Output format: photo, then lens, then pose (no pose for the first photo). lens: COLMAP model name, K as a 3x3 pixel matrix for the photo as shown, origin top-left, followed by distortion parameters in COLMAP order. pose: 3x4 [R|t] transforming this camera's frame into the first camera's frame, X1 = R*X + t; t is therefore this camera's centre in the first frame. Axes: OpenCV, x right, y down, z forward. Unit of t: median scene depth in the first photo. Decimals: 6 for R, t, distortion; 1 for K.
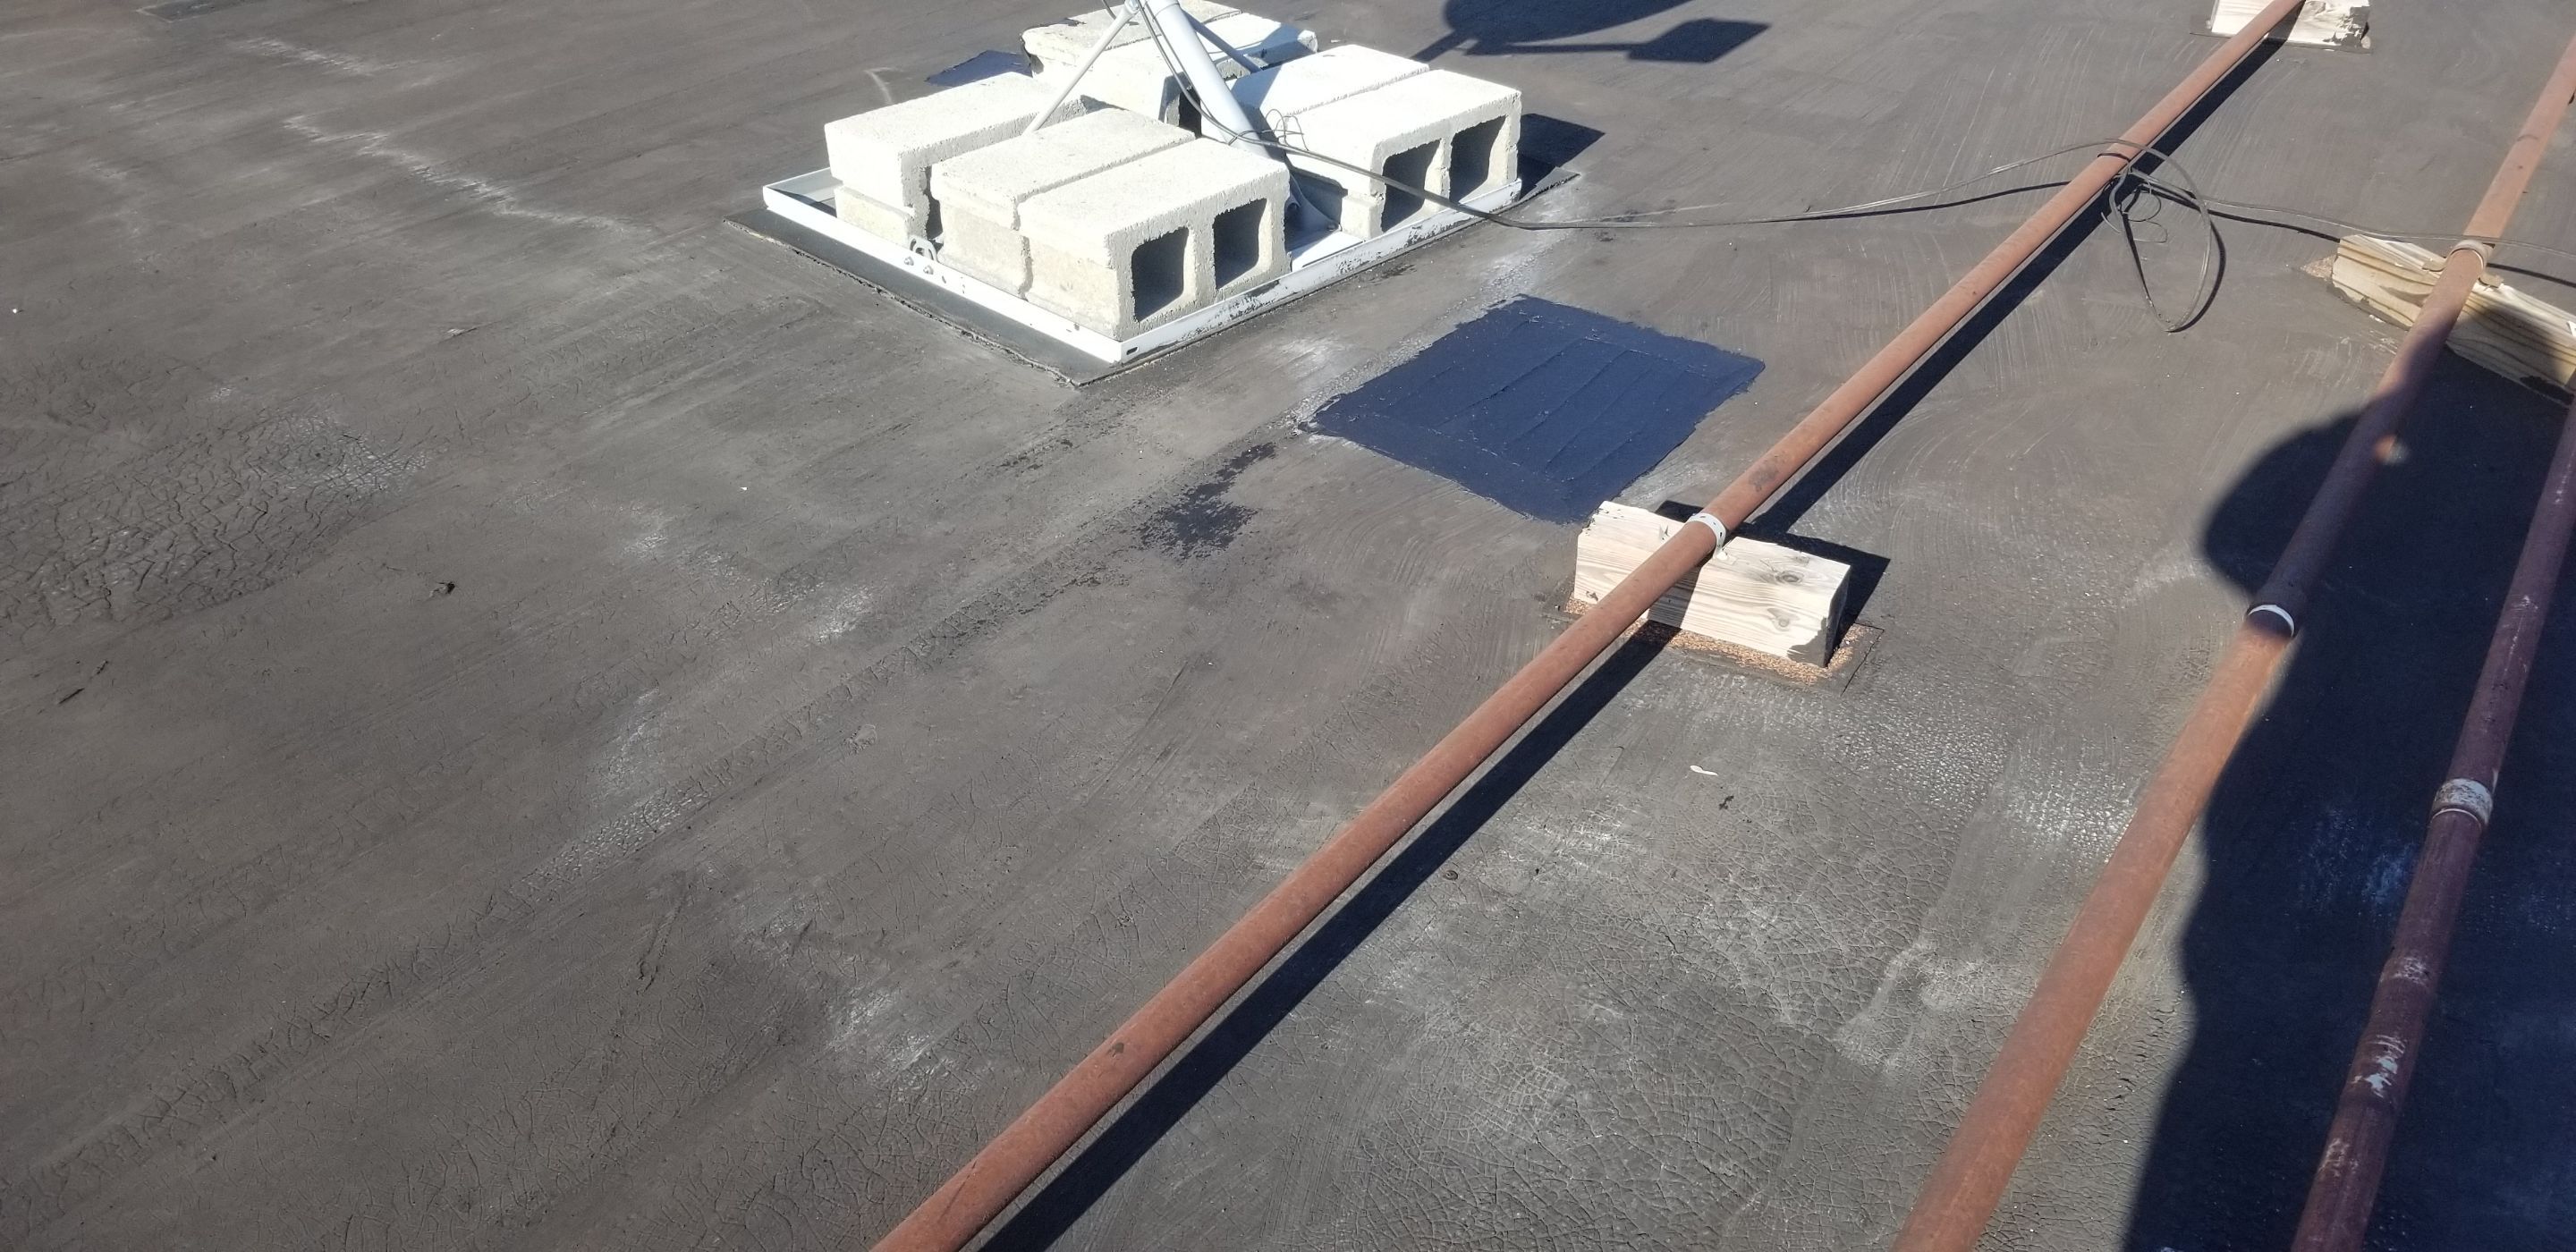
lens RADIAL K [[1952.2, 0, 1334.4], [0, 1952.2, 626.9], [0, 0, 1]] dist [0.061661, -0.114092]
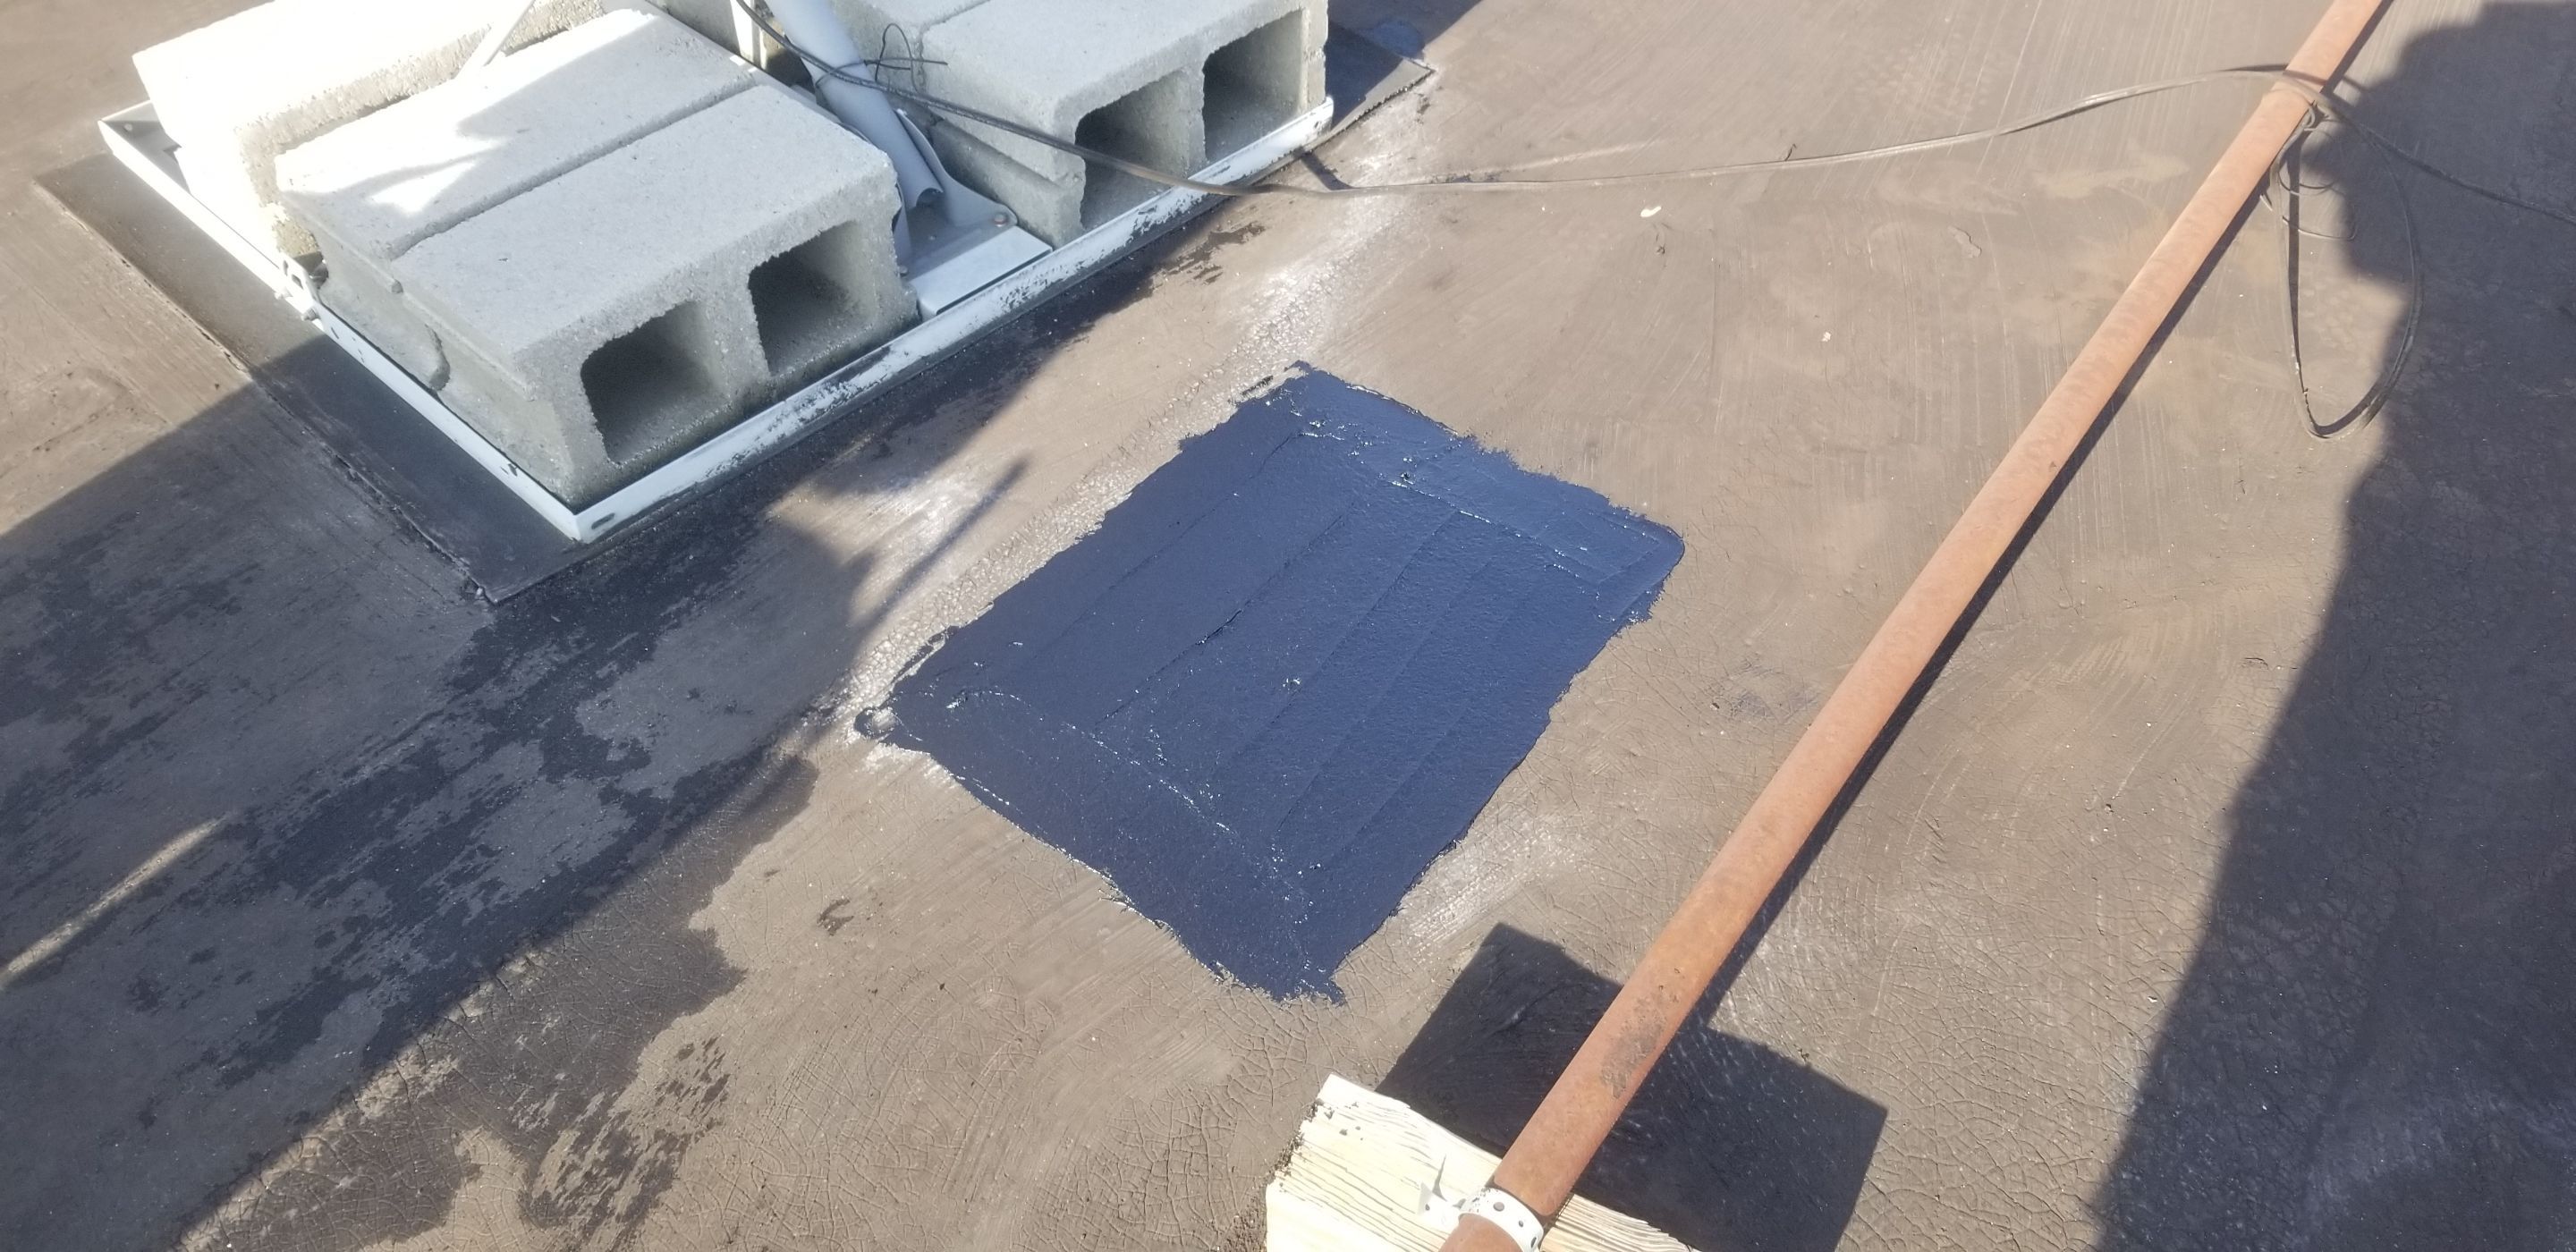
lens RADIAL K [[1952.2, 0, 1334.4], [0, 1952.2, 626.9], [0, 0, 1]] dist [0.061661, -0.114092]
pose [[0.999960, 0.006540, 0.006022, 0.106712], [-0.007736, 0.973852, 0.227053, -0.236060], [-0.004380, -0.227090, 0.973864, 0.404889]]
